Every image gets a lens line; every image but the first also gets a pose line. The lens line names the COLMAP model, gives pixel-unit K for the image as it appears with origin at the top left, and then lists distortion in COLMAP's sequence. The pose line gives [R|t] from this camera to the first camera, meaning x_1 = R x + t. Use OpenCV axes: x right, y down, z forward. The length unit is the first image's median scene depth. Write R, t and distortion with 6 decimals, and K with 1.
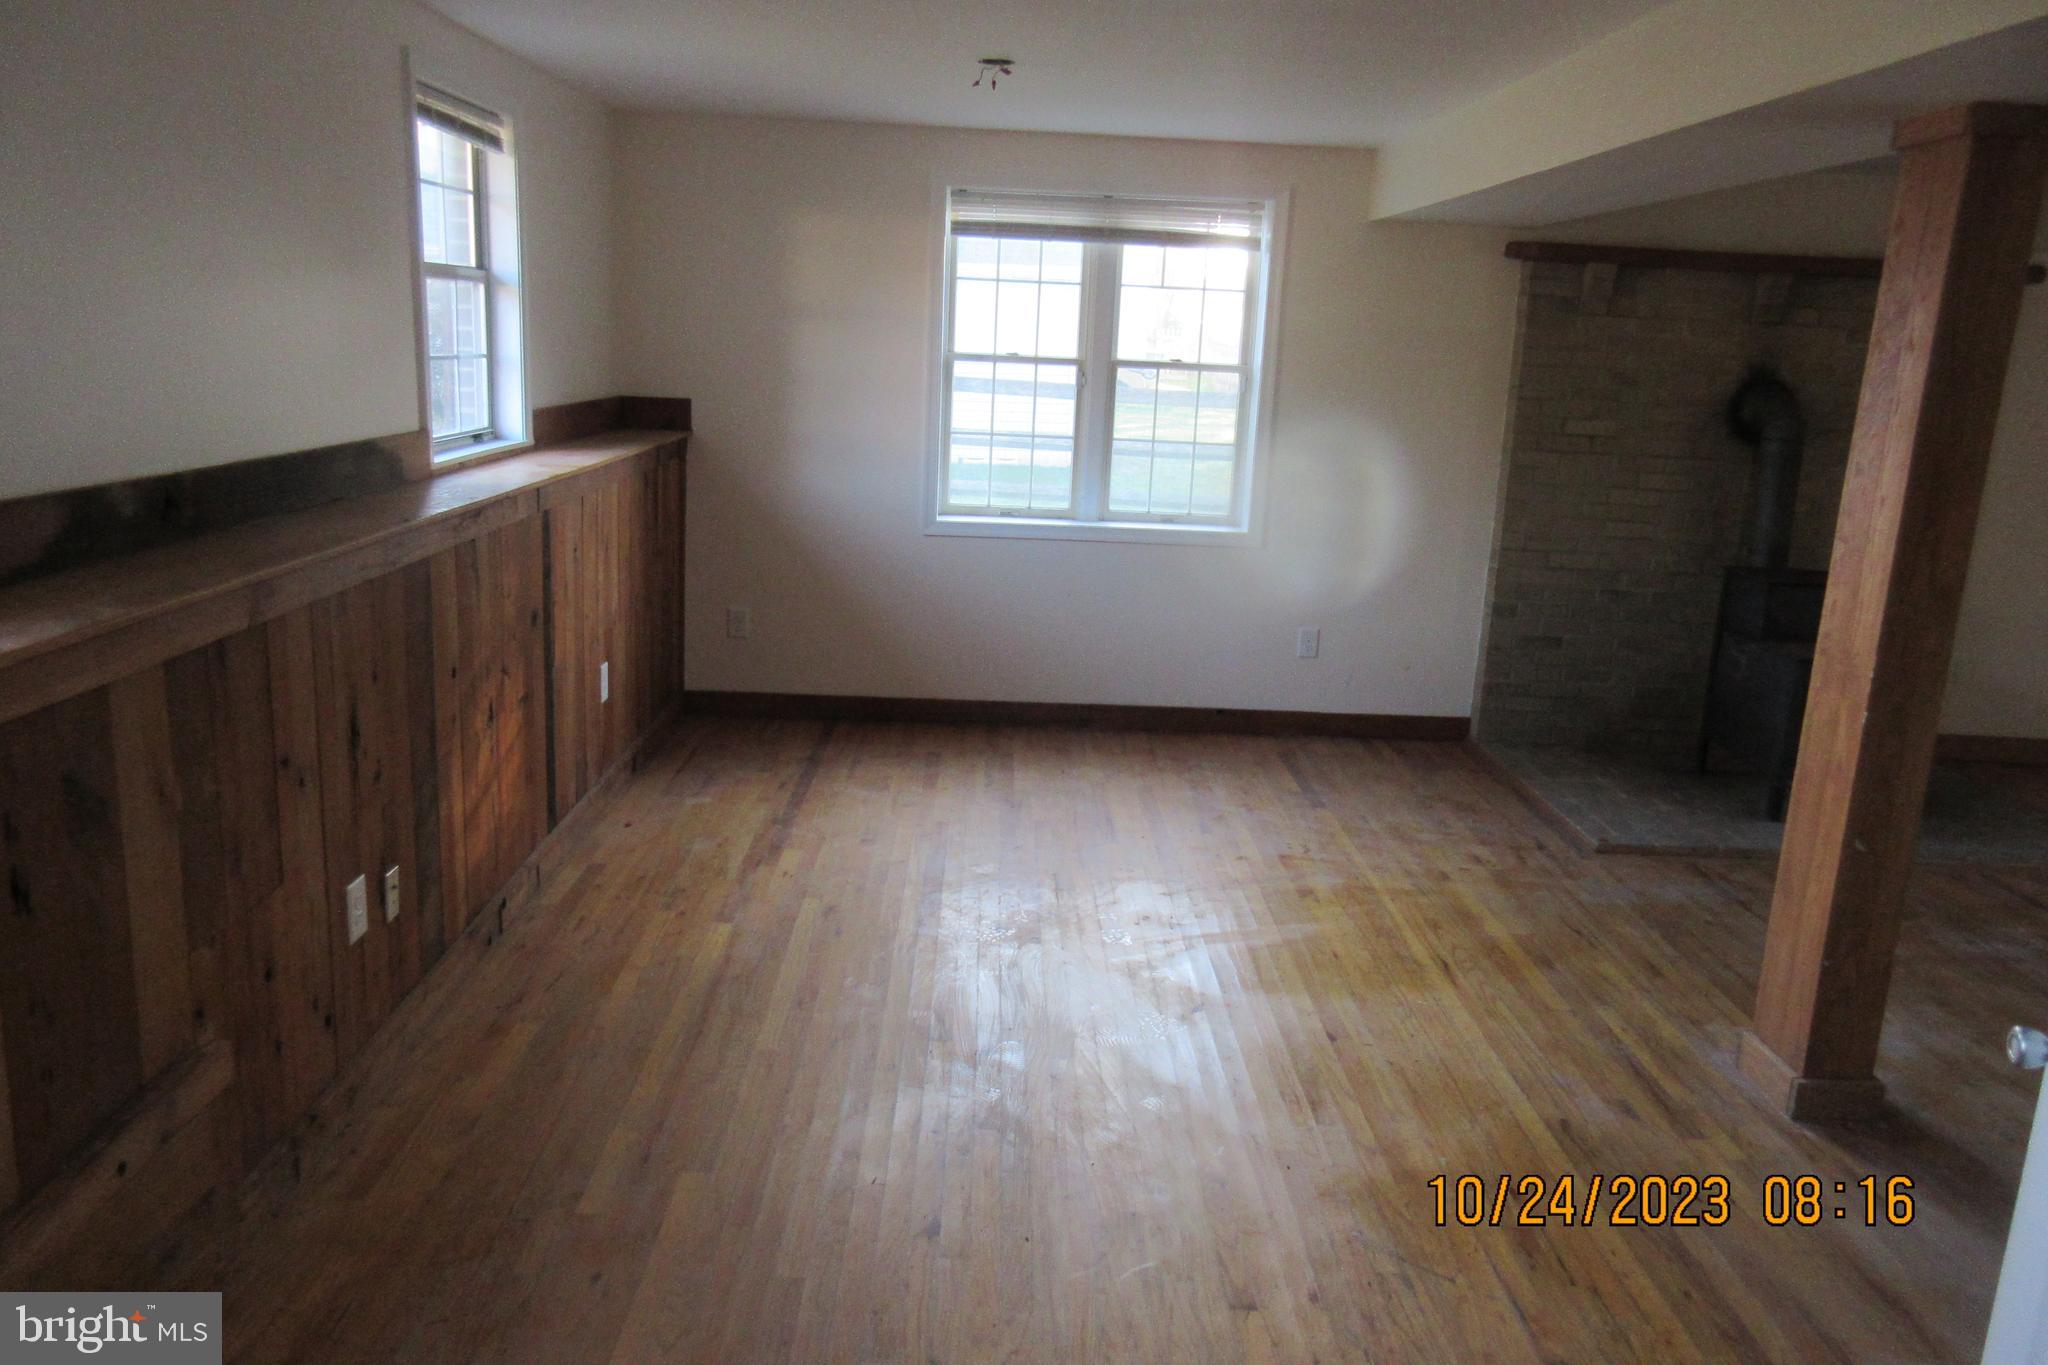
lens RADIAL K [[1527.8, 0, 1021.5], [0, 1527.8, 682.2], [0, 0, 1]] dist [0.001045, -0.000827]
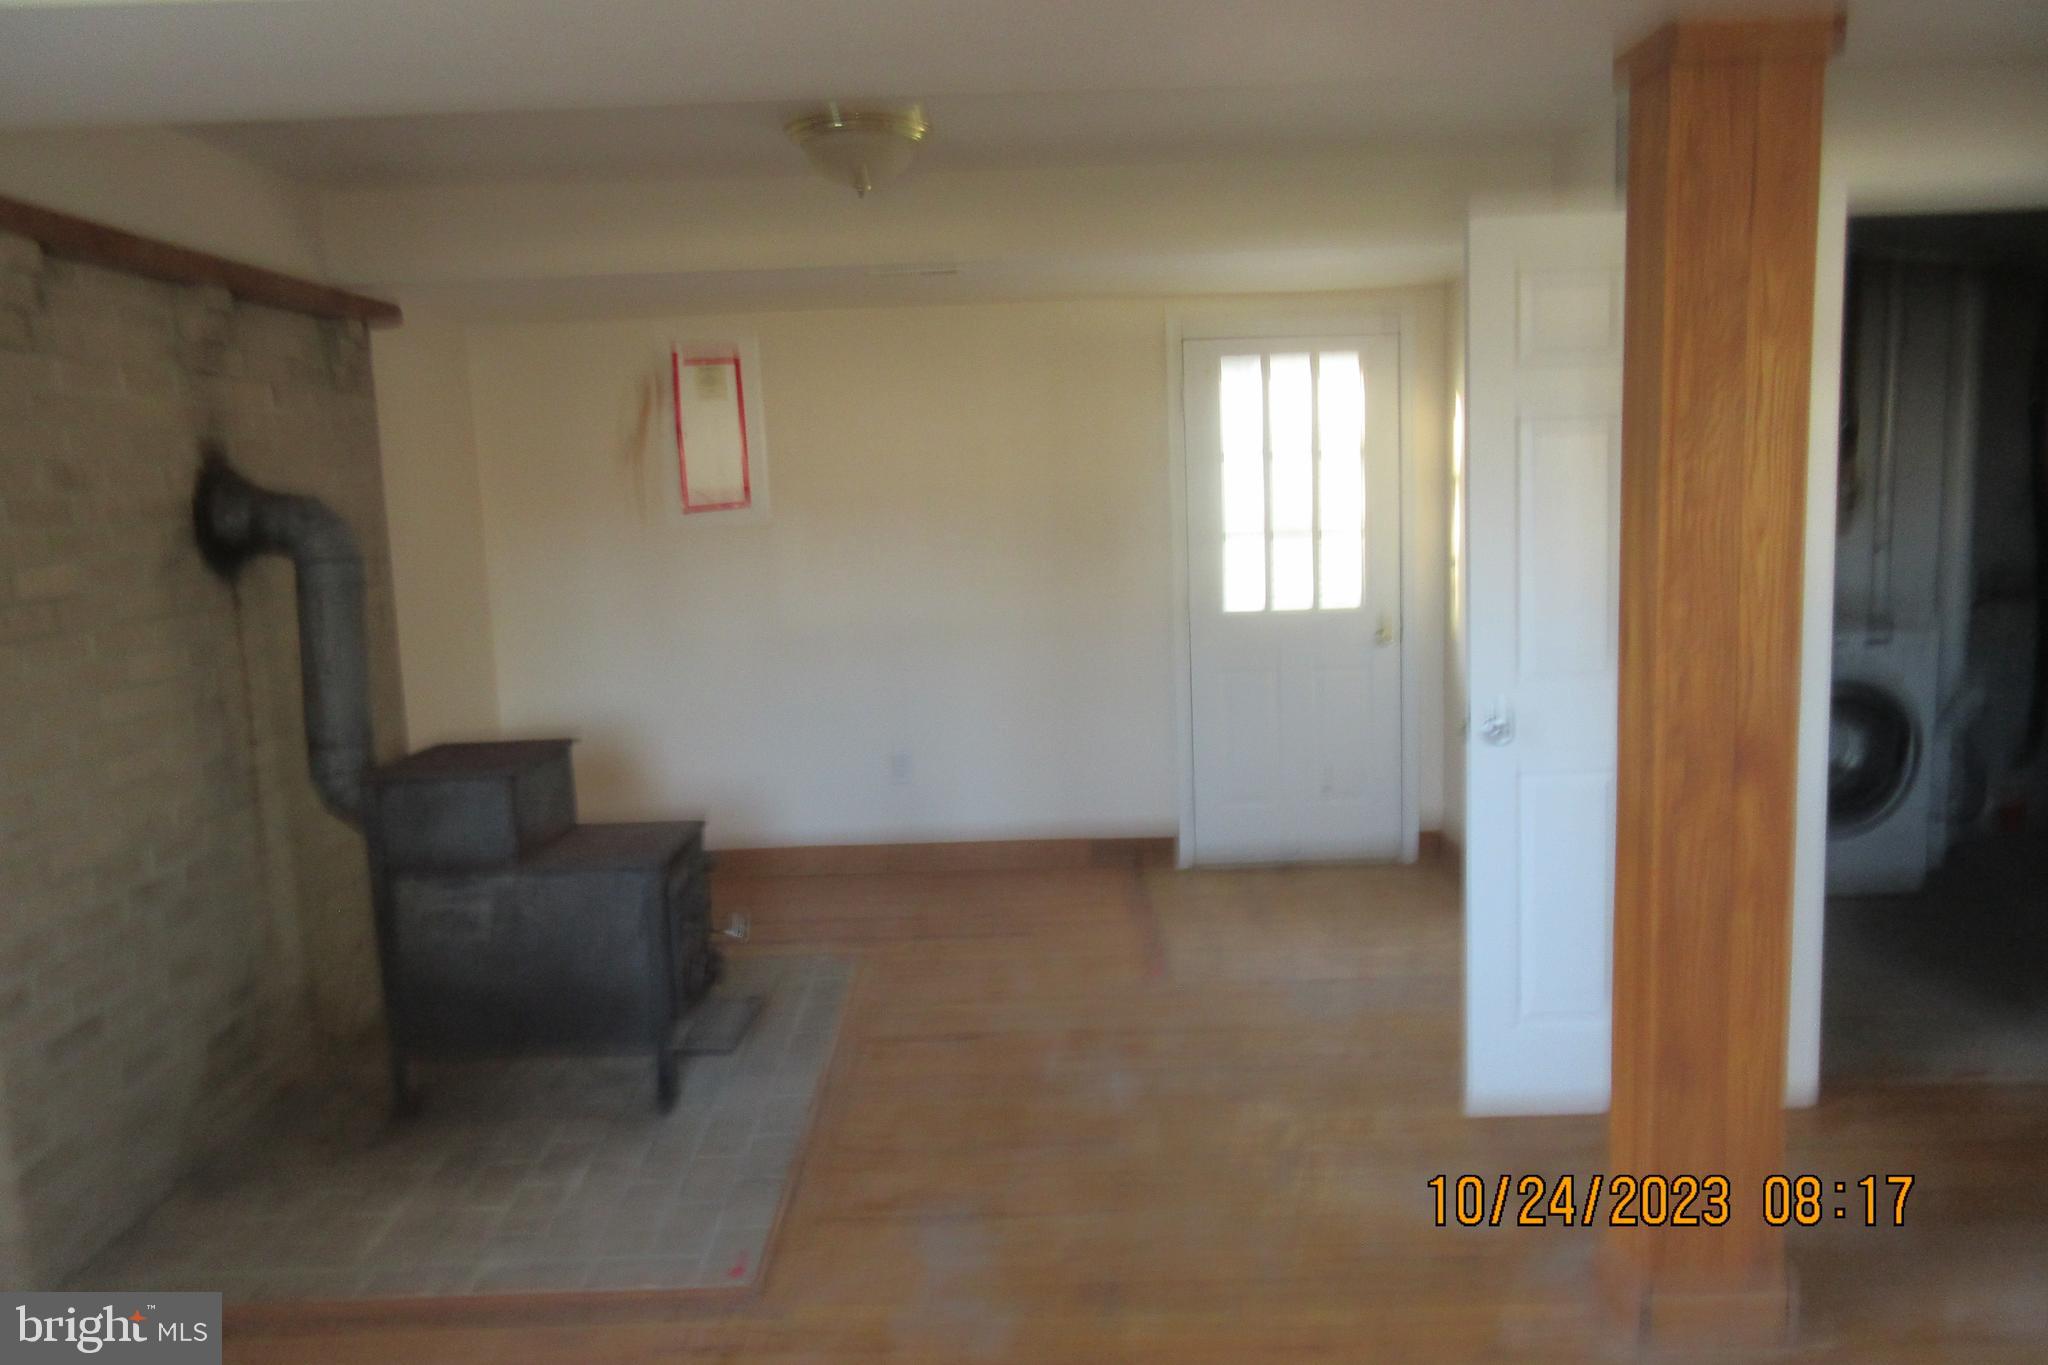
lens RADIAL K [[1527.8, 0, 1024.2], [0, 1527.8, 681.9], [0, 0, 1]] dist [0.001045, -0.000827]
pose [[0.013549, -0.184622, 0.982716, -0.103513], [0.259224, 0.949854, 0.174874, -0.144400], [-0.965722, 0.252374, 0.060728, 0.698412]]
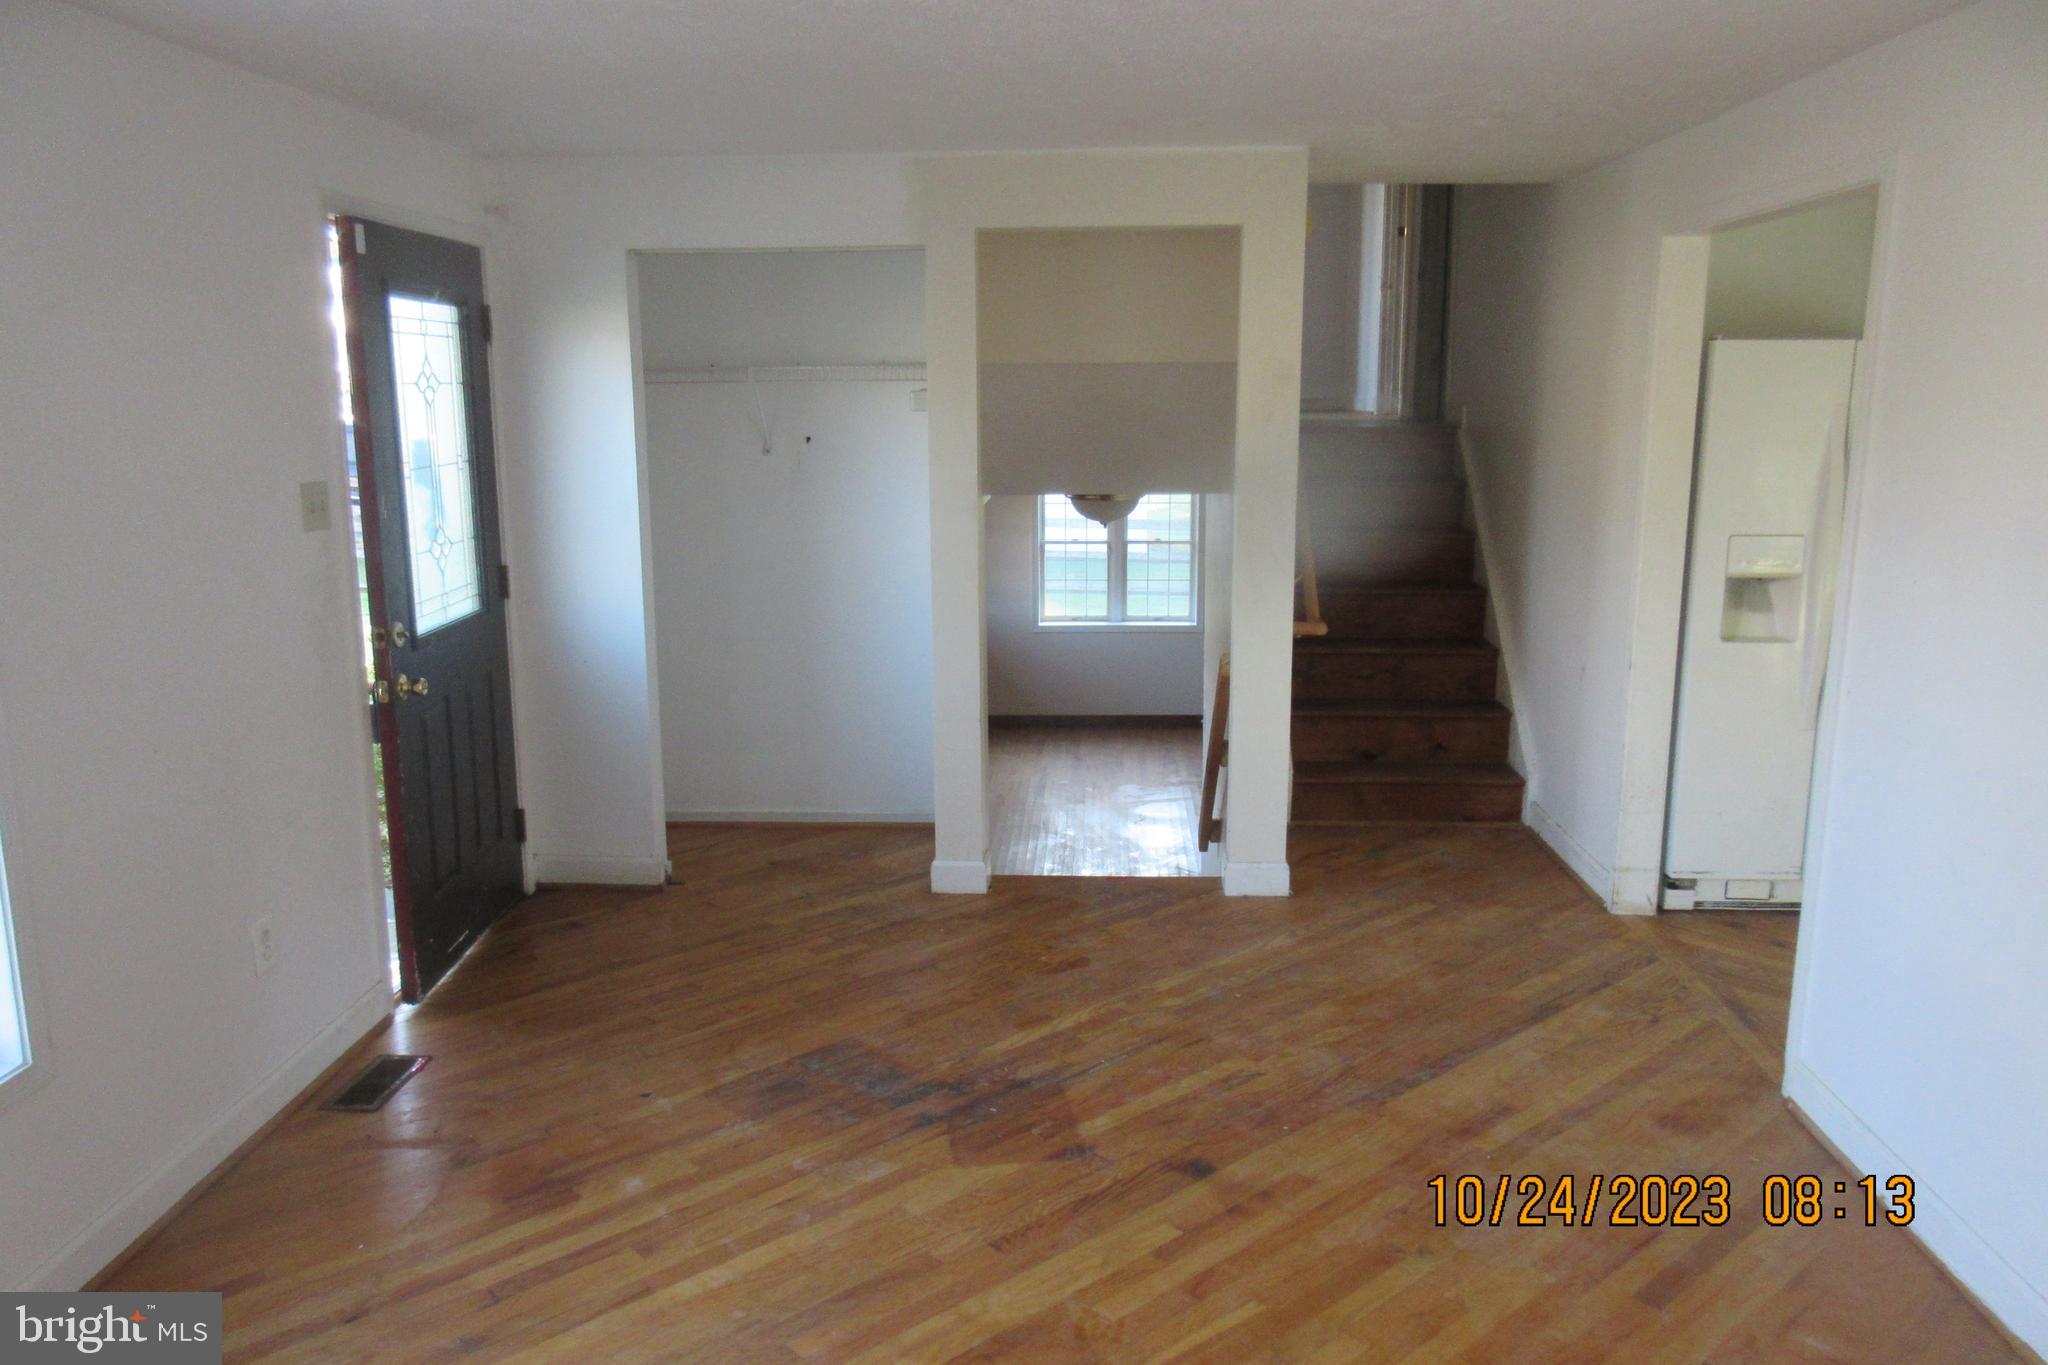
lens RADIAL K [[1527.8, 0, 1024.7], [0, 1527.8, 680.5], [0, 0, 1]] dist [0.001045, -0.000827]
pose [[0.996479, -0.037295, -0.075088, 0.074431], [0.035820, 0.999140, -0.020893, 0.007845], [0.075803, 0.018130, 0.996958, -1.018184]]
